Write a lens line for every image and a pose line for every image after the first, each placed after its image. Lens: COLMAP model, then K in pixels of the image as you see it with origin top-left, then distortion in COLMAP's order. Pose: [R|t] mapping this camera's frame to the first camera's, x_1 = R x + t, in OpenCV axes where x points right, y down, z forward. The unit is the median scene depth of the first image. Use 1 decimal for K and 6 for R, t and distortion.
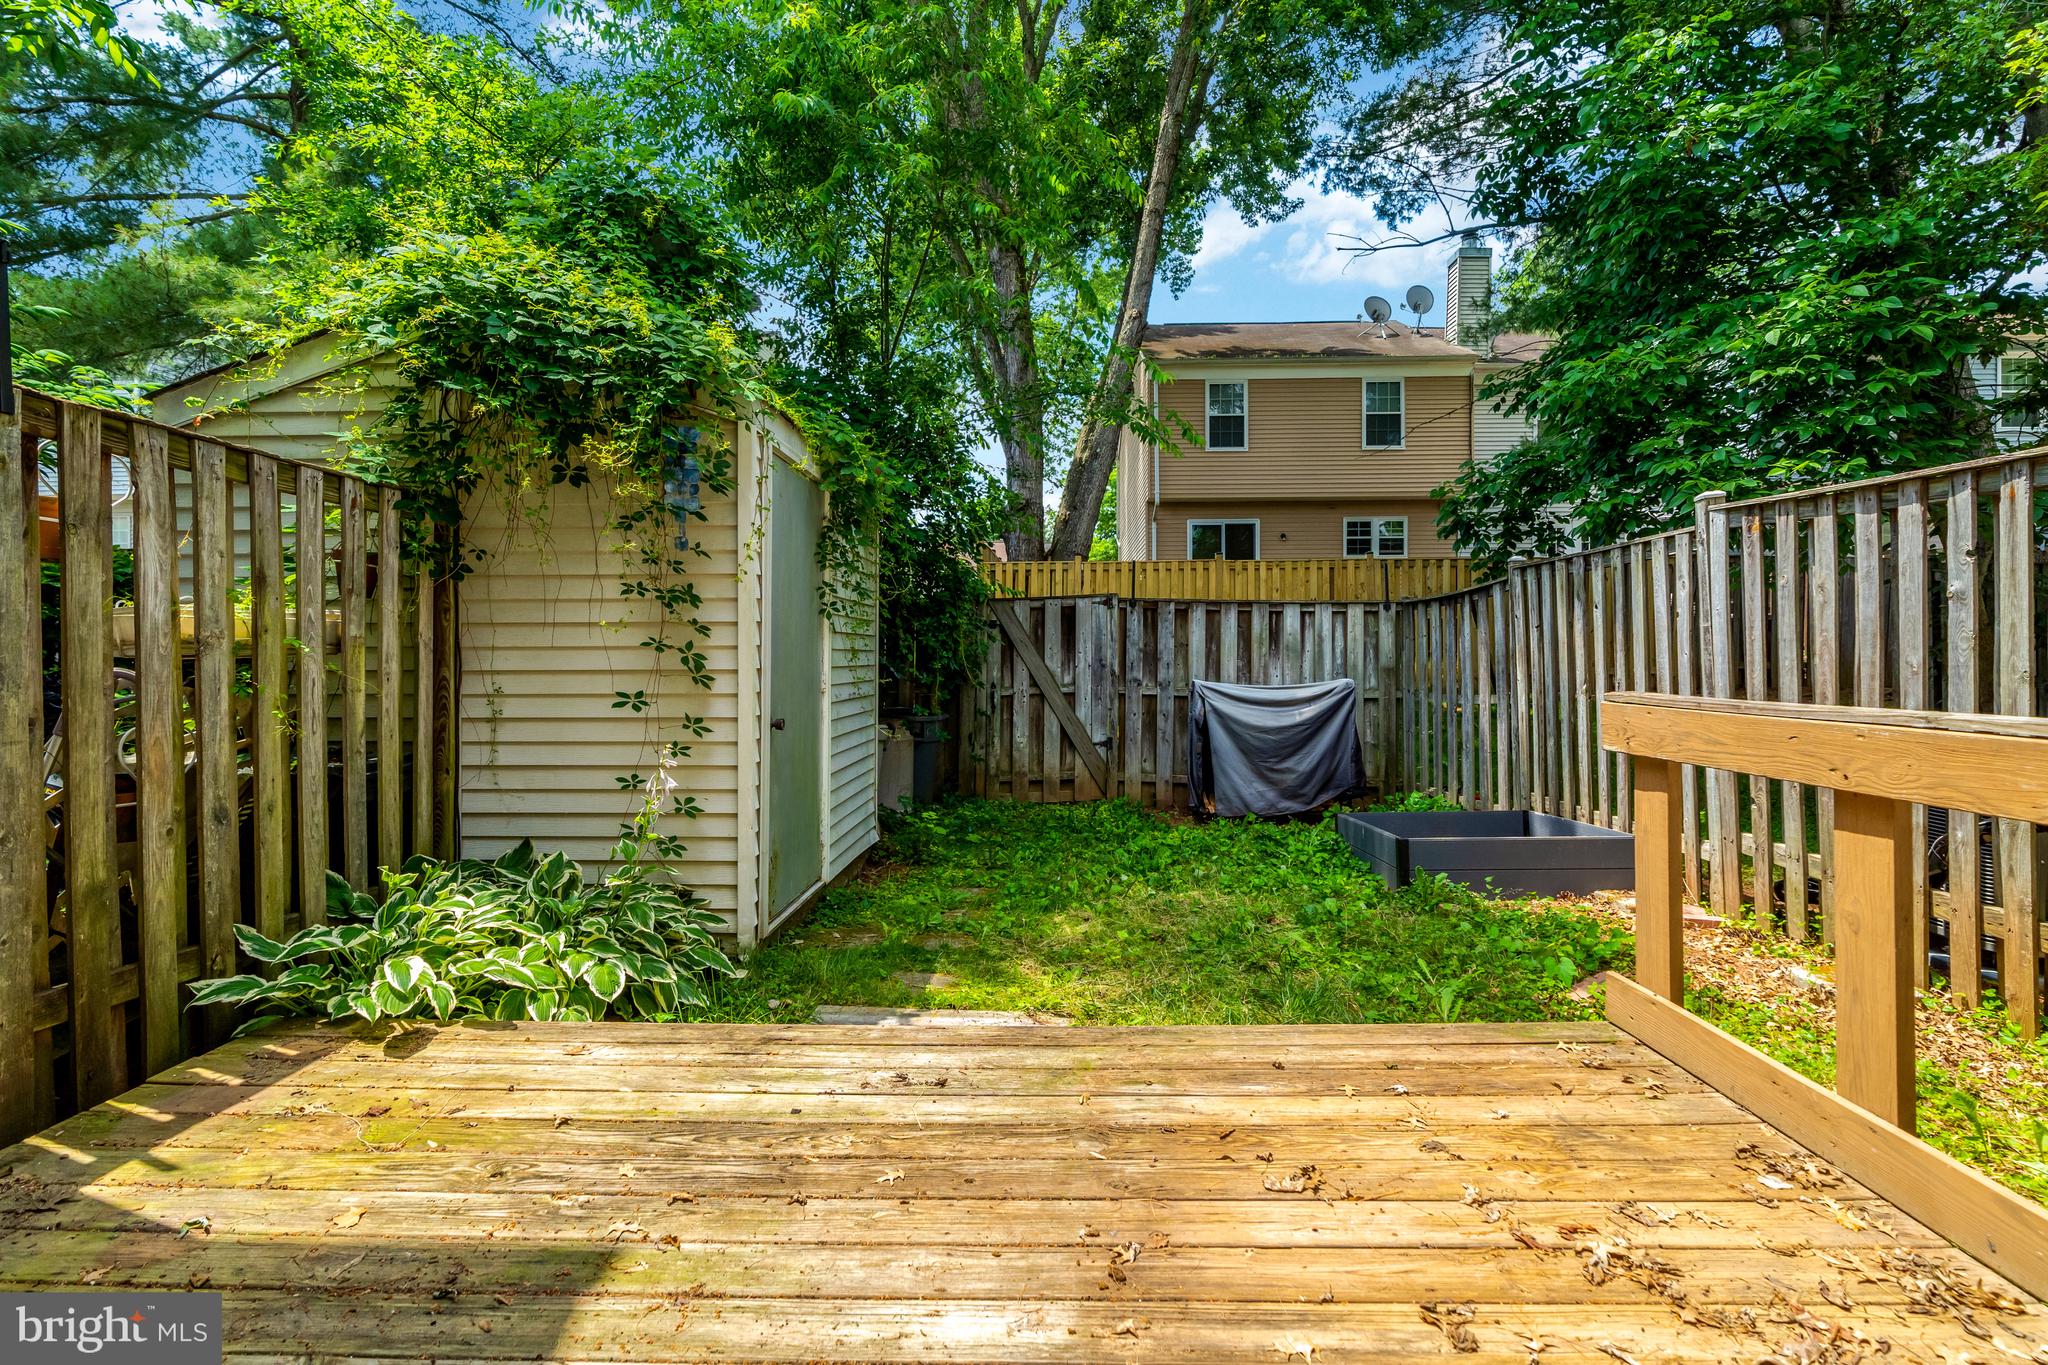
lens RADIAL K [[950.6, 0, 1053.9], [0, 950.6, 684.5], [0, 0, 1]] dist [-0.004267, 0.000316]
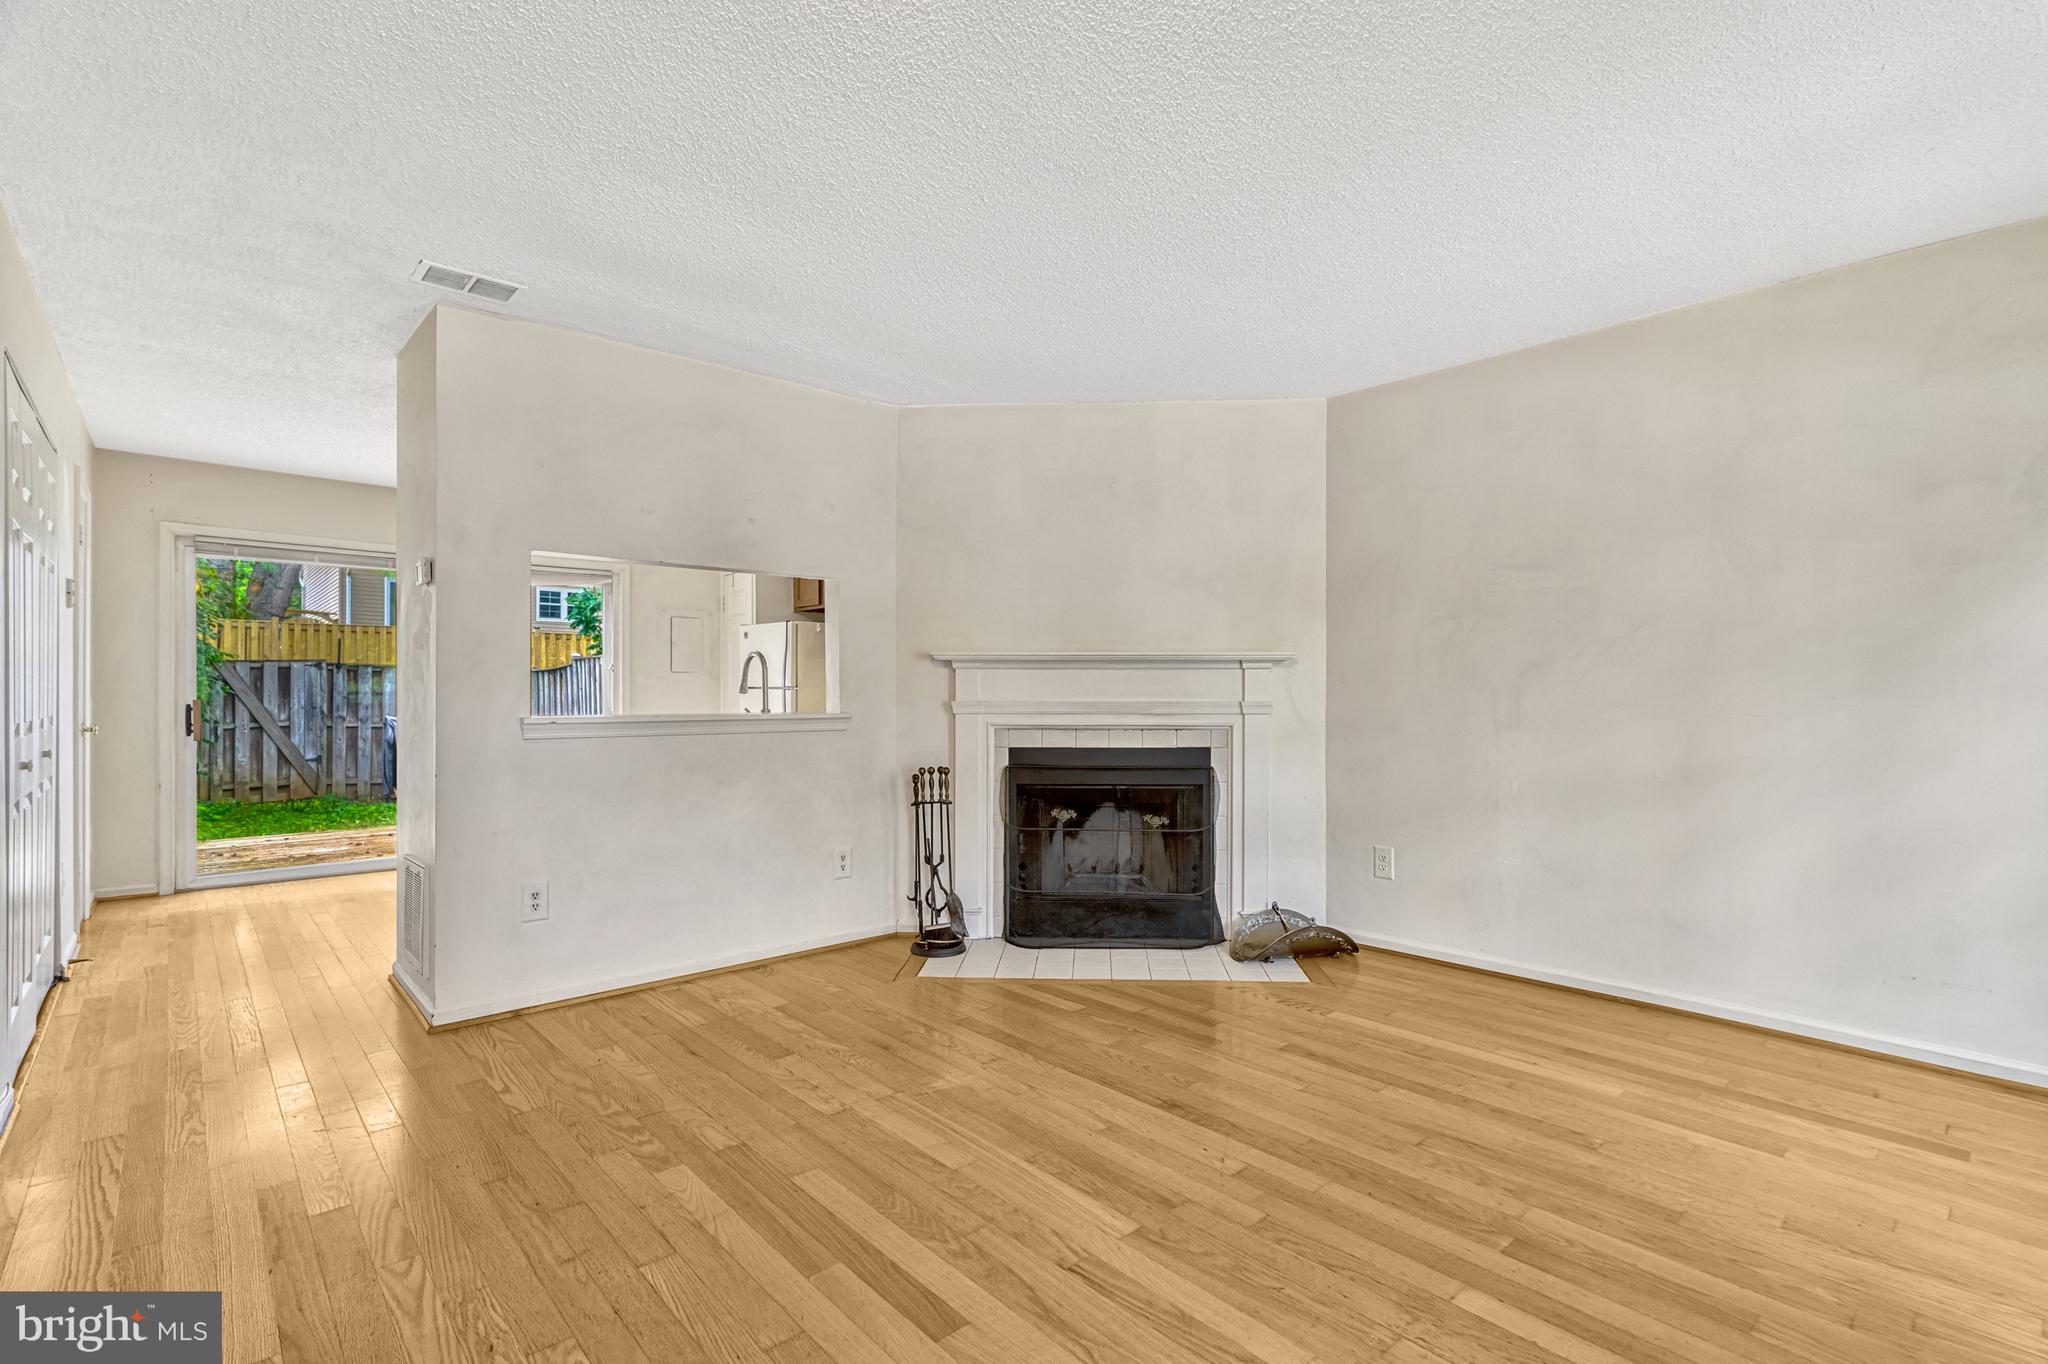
lens RADIAL K [[950.6, 0, 1053.9], [0, 950.6, 684.0], [0, 0, 1]] dist [-0.004267, 0.000316]
pose [[0.729989, 0.011695, 0.683359, -0.118000], [0.017041, 0.999231, -0.035304, 0.015512], [-0.683247, 0.037416, 0.729228, -0.875319]]
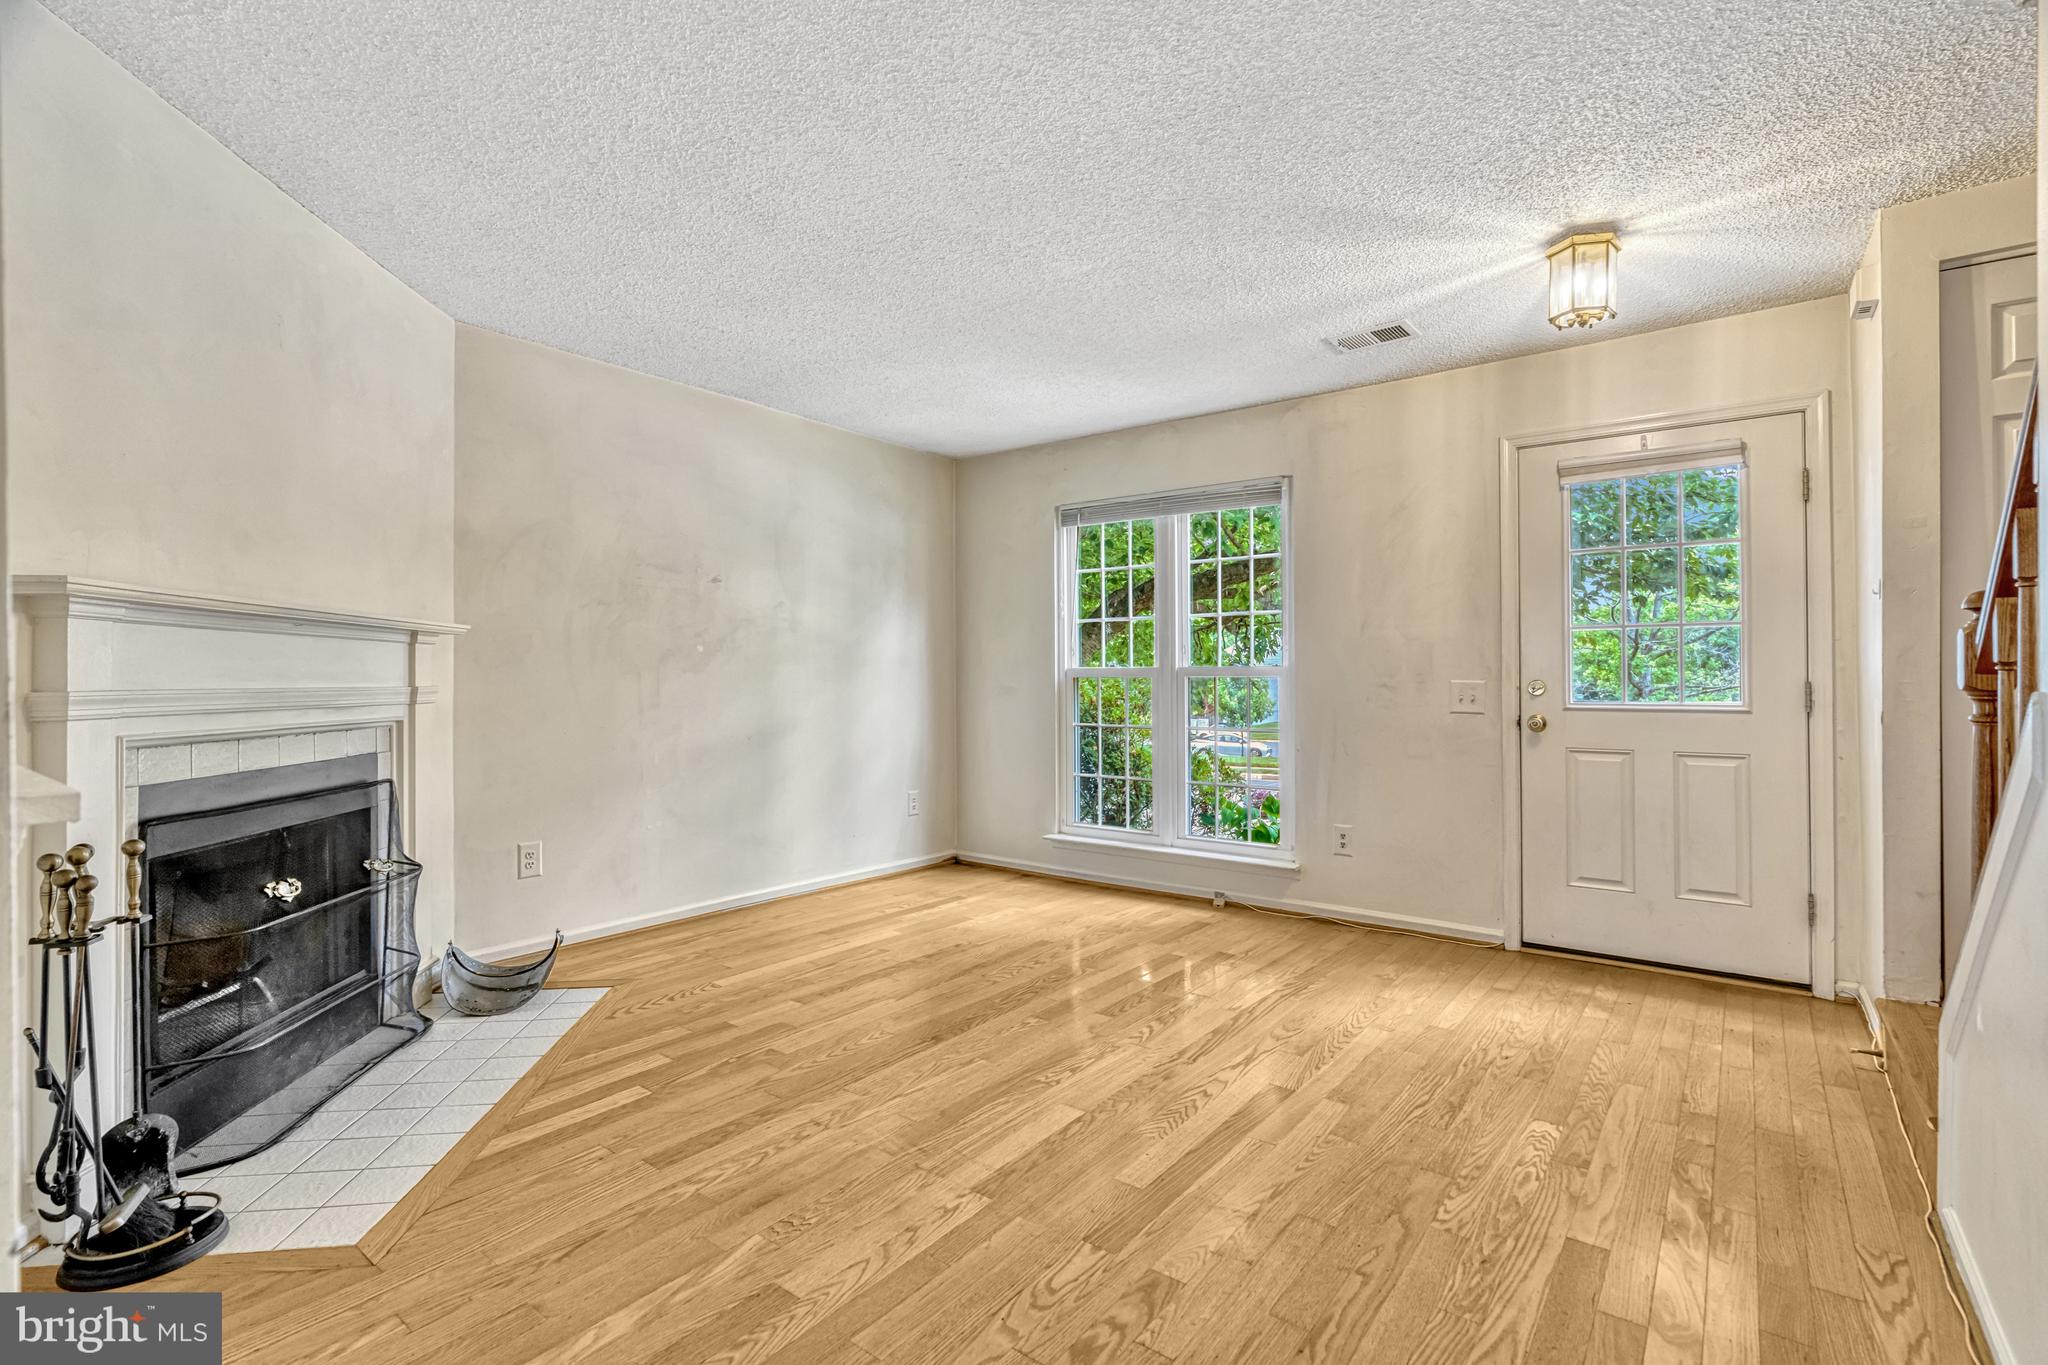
lens RADIAL K [[939.8, 0, 1025.8], [0, 939.8, 674.2], [0, 0, 1]] dist [-0.001186, 0.000915]
pose [[-0.796787, 0.008785, 0.604196, -0.115303], [0.021282, 0.999682, 0.013530, 0.003677], [-0.603885, 0.023639, -0.796721, -0.417904]]
